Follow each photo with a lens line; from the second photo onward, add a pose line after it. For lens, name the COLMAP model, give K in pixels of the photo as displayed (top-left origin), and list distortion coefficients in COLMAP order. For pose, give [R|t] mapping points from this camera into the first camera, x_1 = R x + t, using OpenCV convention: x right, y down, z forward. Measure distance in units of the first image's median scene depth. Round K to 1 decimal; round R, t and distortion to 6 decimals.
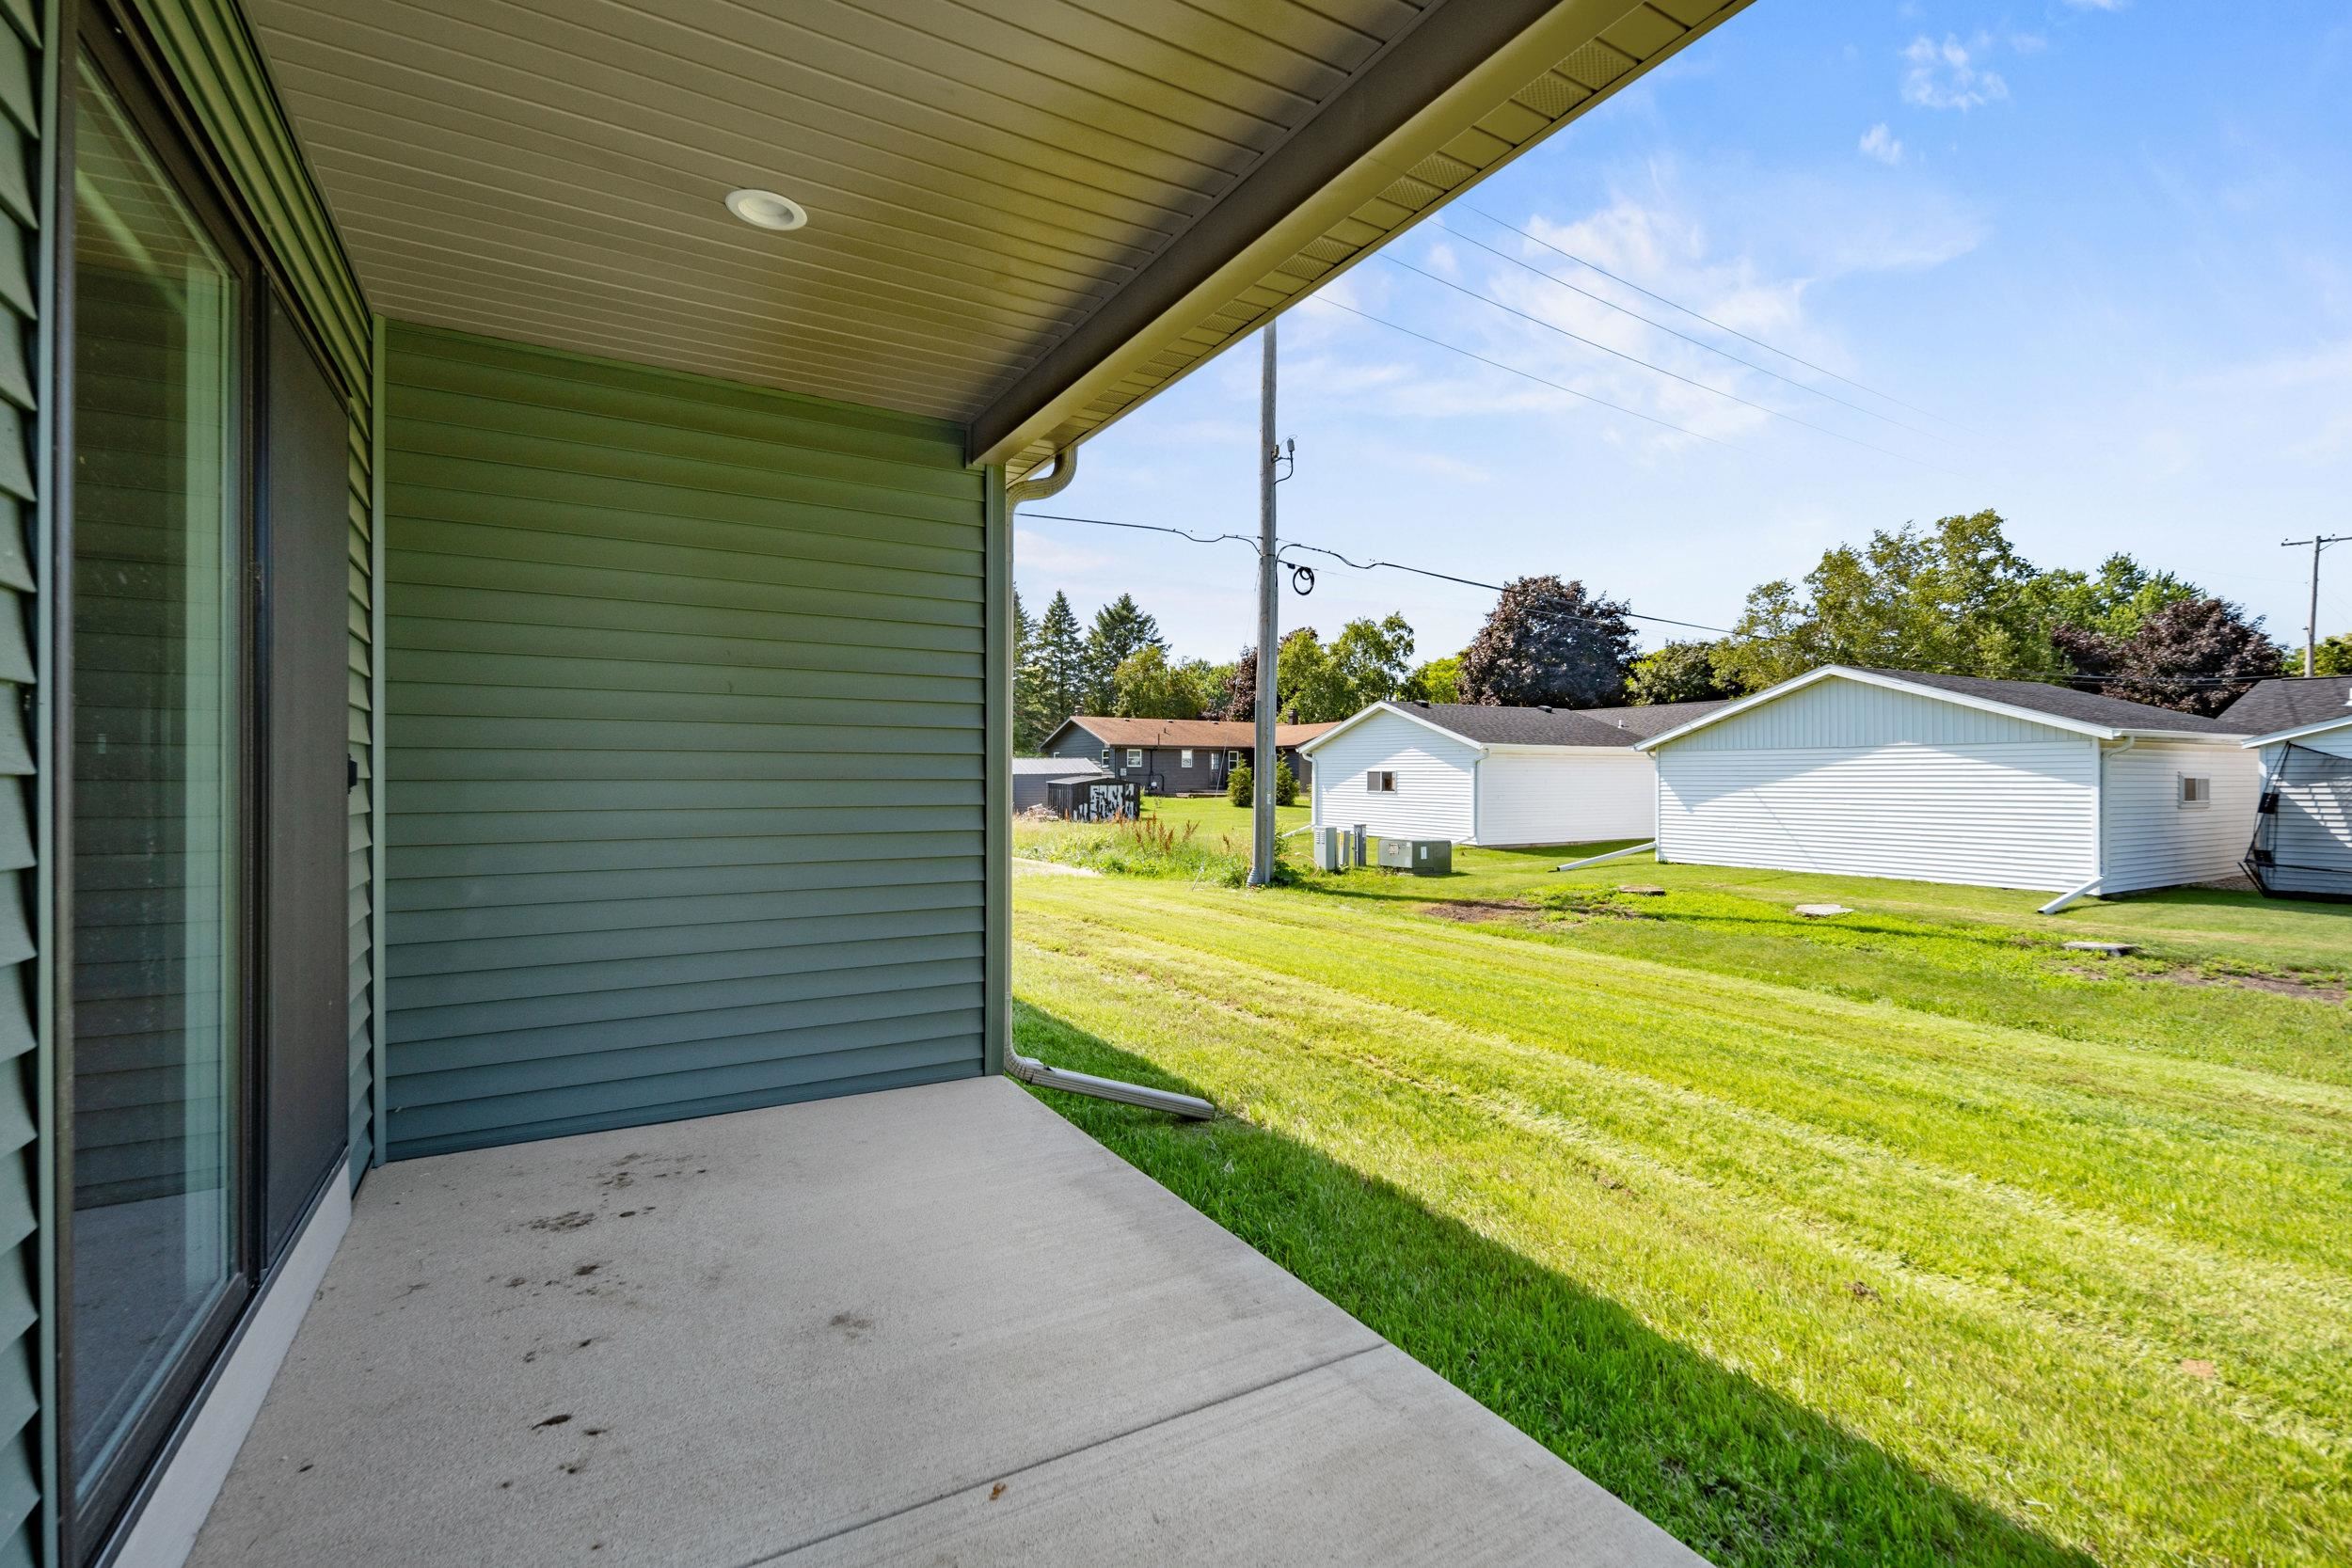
lens RADIAL K [[1044.6, 0, 1176.0], [0, 1044.6, 784.0], [0, 0, 1]] dist [0.013978, -0.012321]
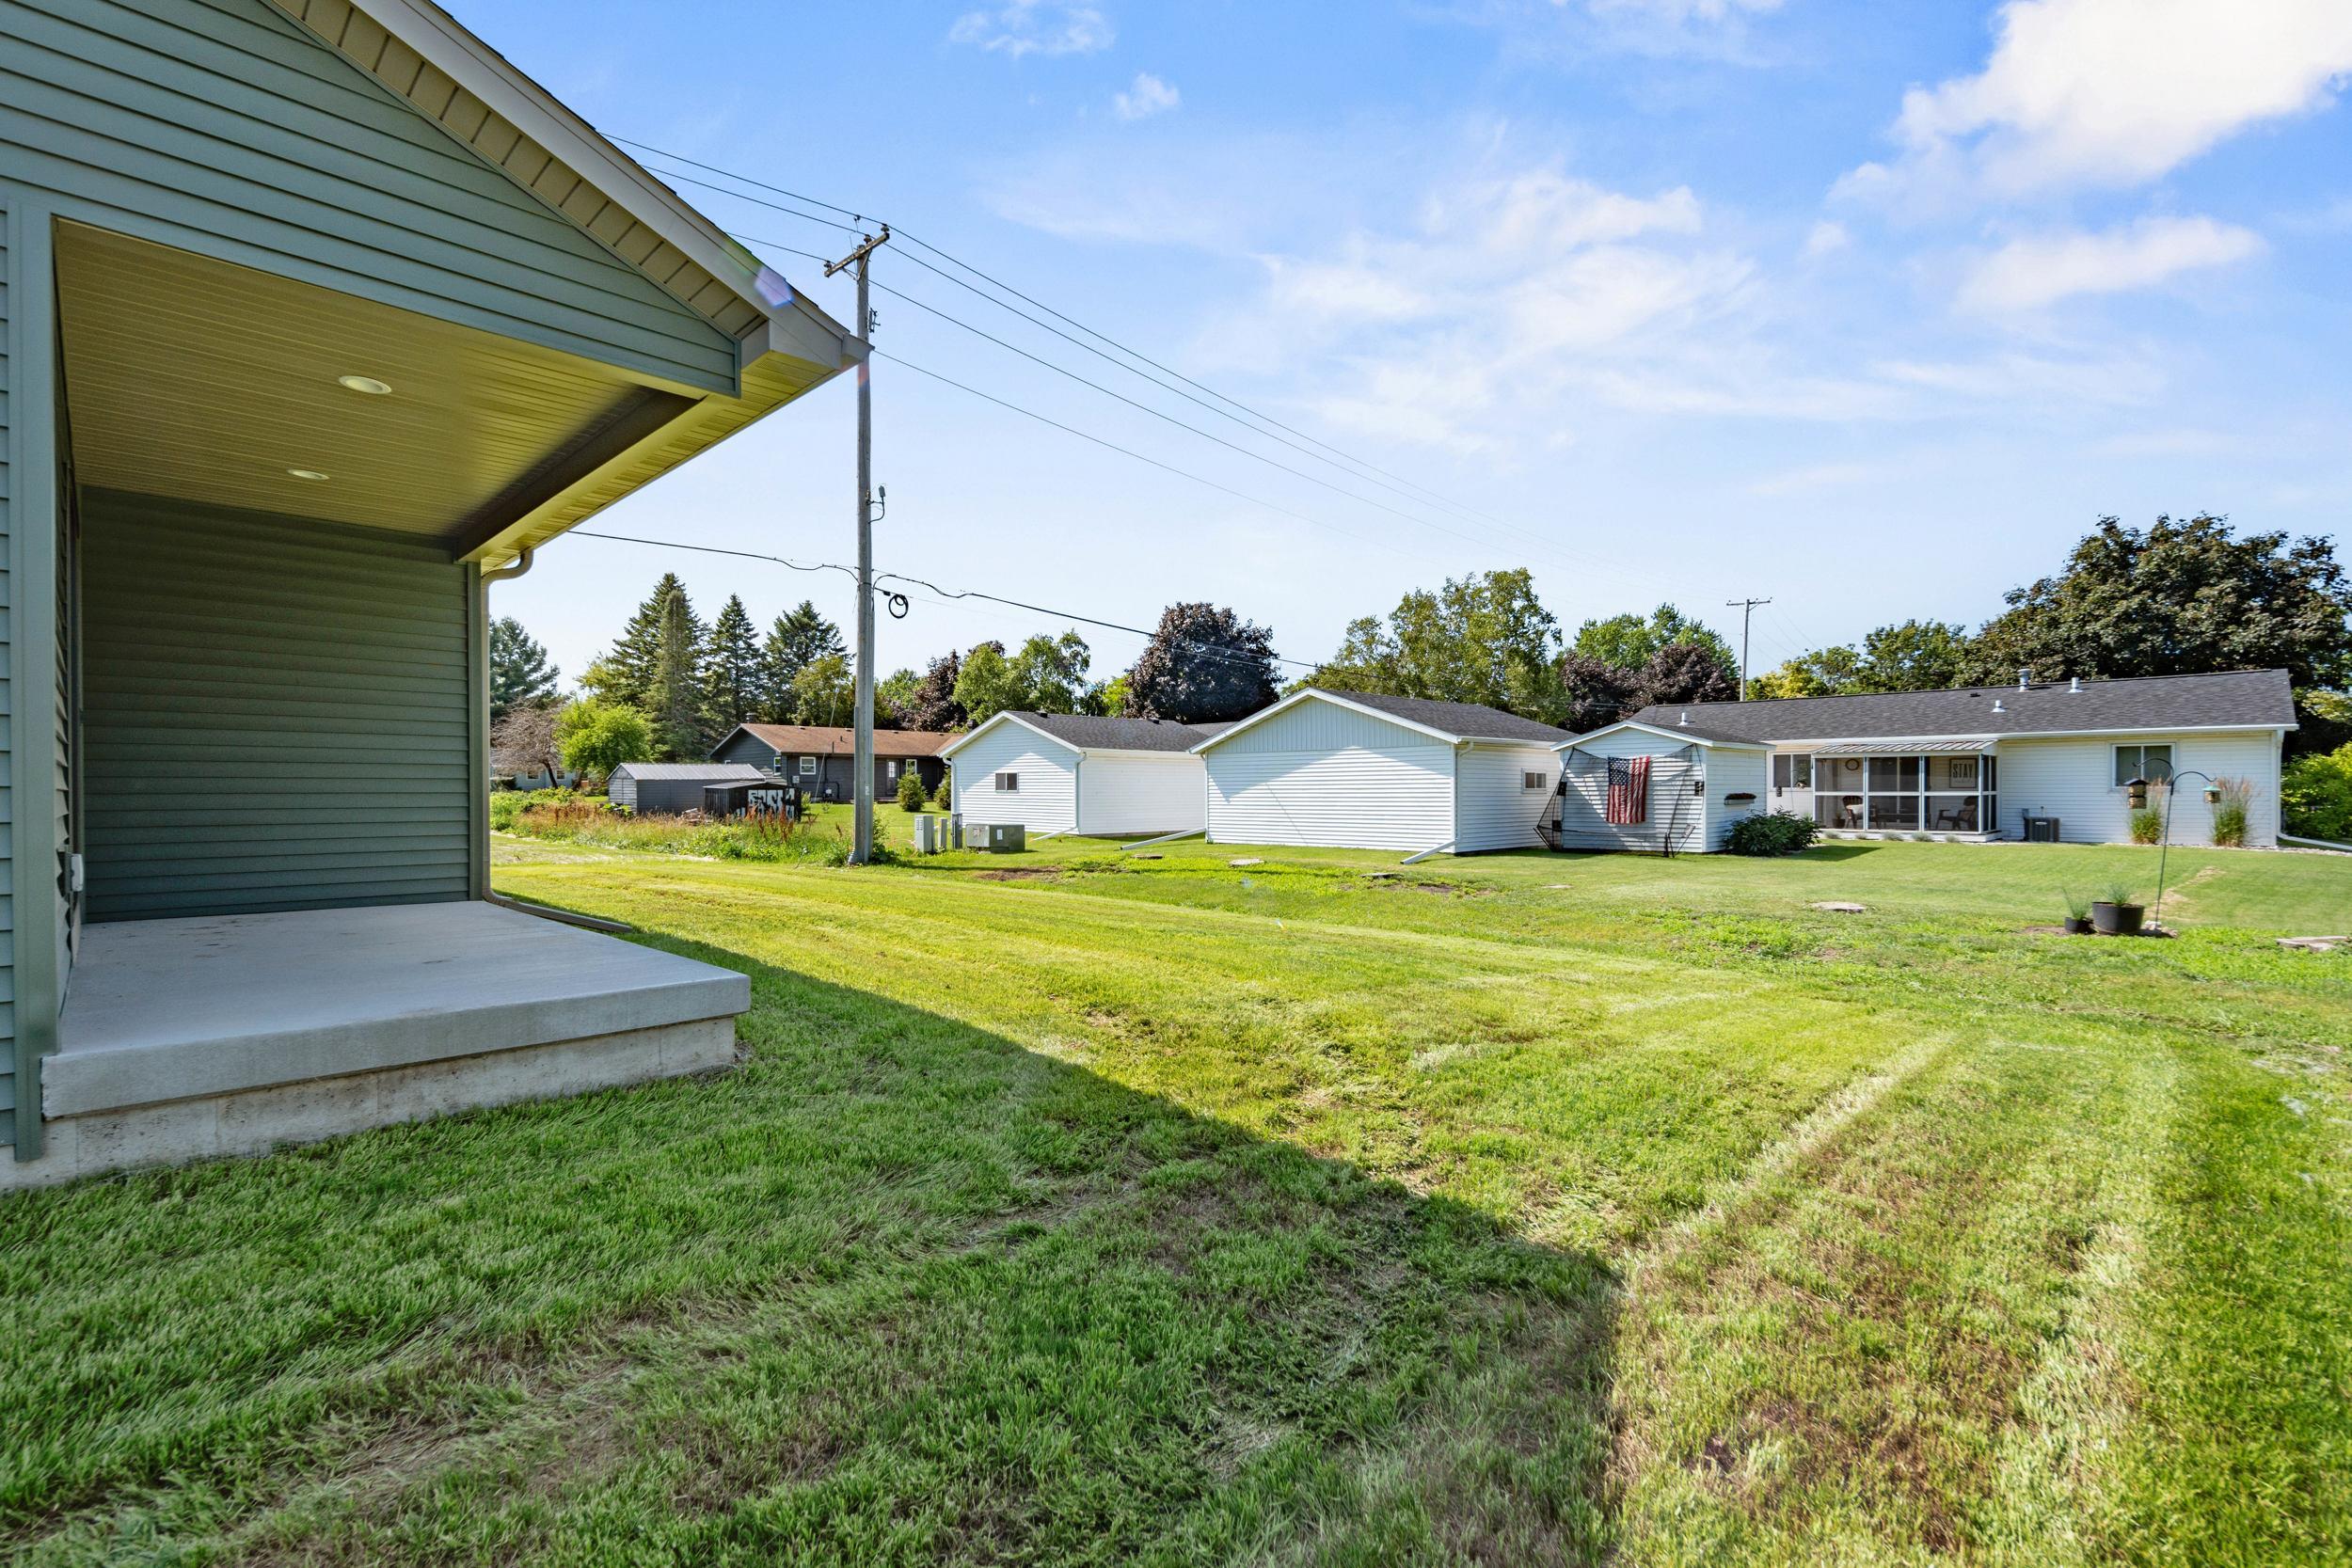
lens RADIAL K [[1061.9, 0, 1187.9], [0, 1061.9, 801.0], [0, 0, 1]] dist [0.000949, 0.000725]
pose [[0.963983, -0.005699, 0.265904, 0.052532], [0.005156, 0.999983, 0.002743, 0.010855], [-0.265915, -0.001273, 0.963996, -0.109458]]
